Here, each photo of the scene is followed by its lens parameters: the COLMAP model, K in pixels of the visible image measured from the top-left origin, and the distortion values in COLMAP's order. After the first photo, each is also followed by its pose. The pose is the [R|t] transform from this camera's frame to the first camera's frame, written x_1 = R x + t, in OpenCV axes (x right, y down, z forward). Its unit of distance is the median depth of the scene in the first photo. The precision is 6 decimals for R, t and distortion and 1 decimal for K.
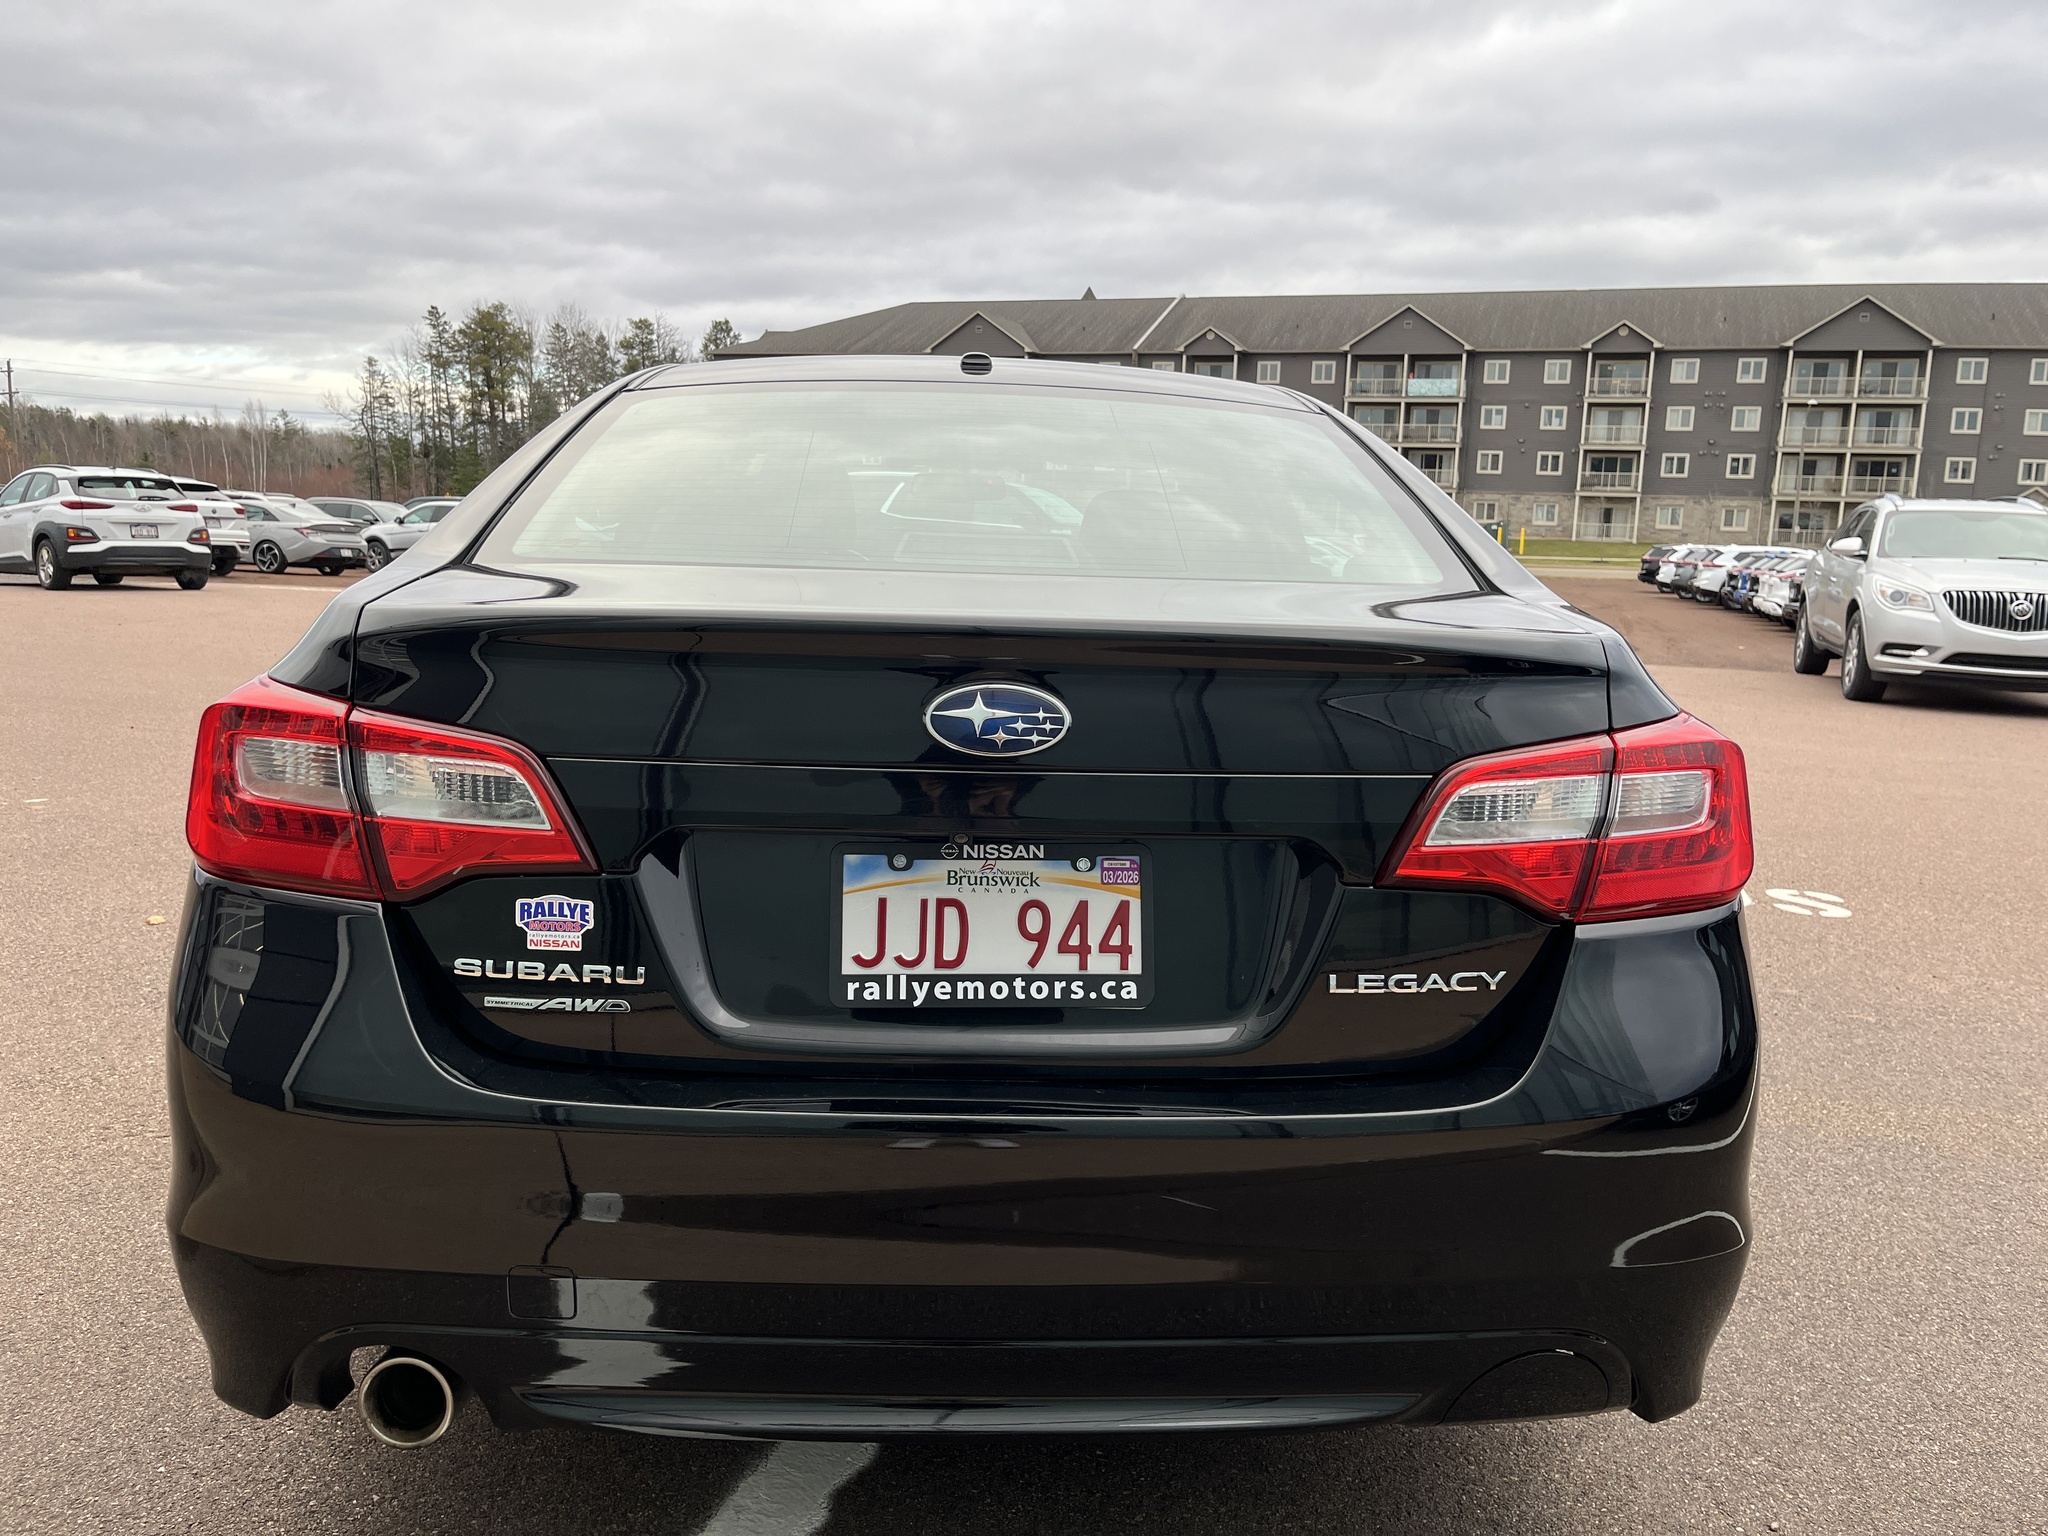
lens RADIAL K [[1558.4, 0, 1039.0], [0, 1558.4, 777.6], [0, 0, 1]] dist [0.026382, -0.002314]
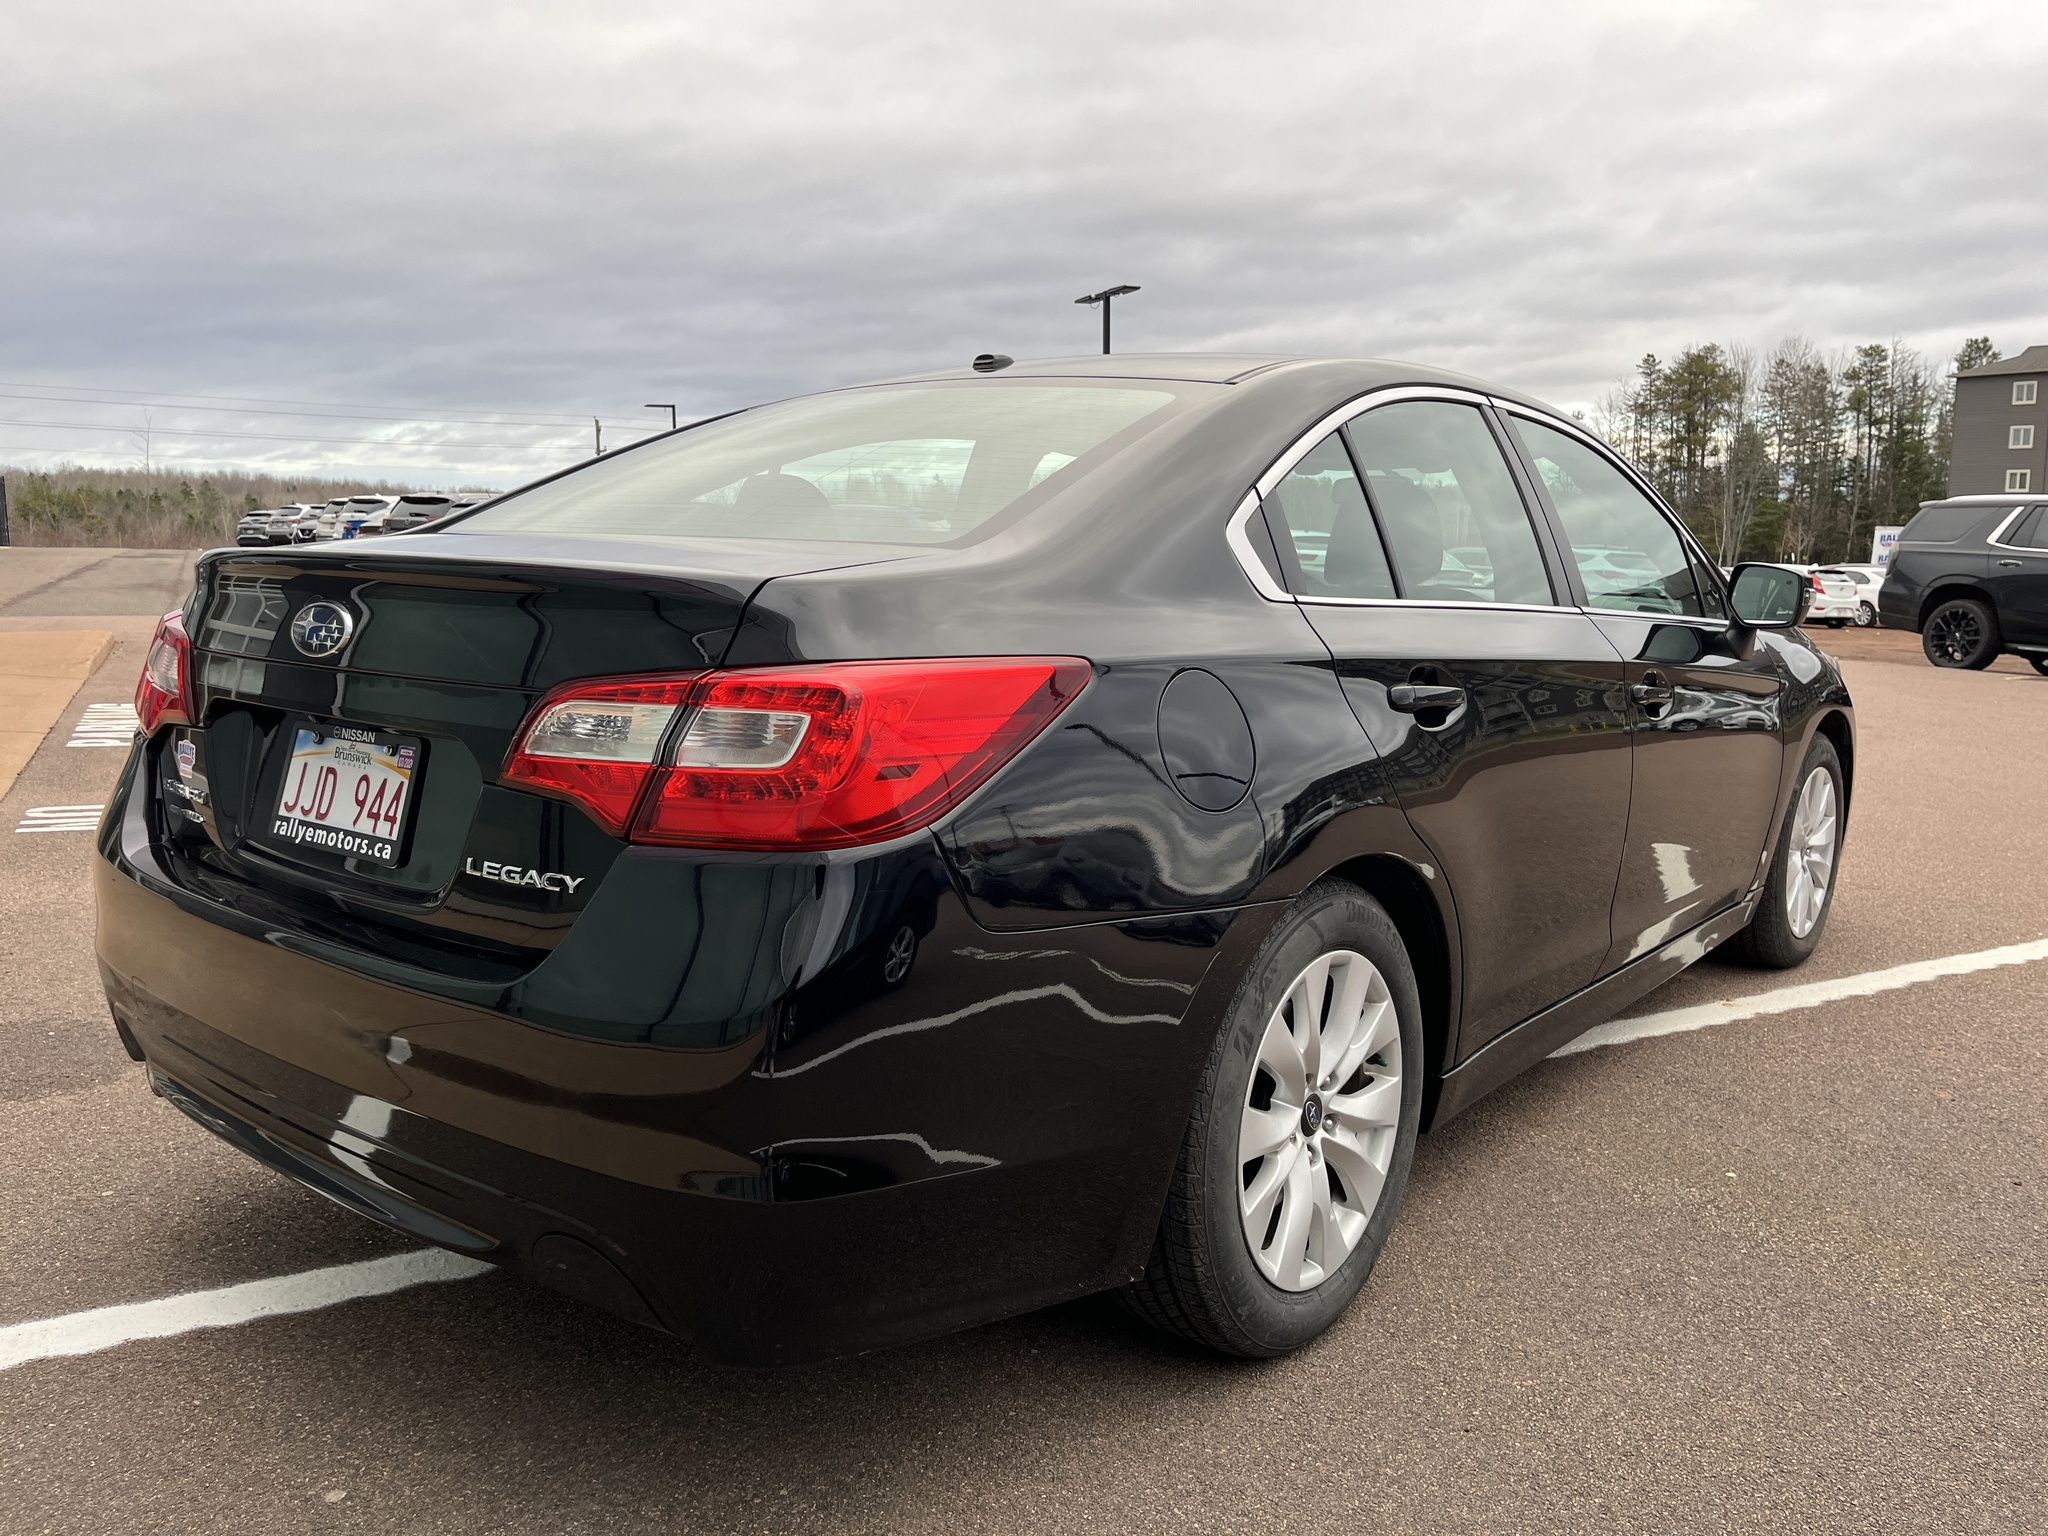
lens RADIAL K [[1558.4, 0, 1028.0], [0, 1558.4, 776.3], [0, 0, 1]] dist [0.026382, -0.002314]
pose [[0.750994, 0.083442, -0.655016, 1.251217], [-0.103589, 0.994589, 0.007932, 0.013568], [0.652133, 0.061895, 0.755573, 0.384934]]
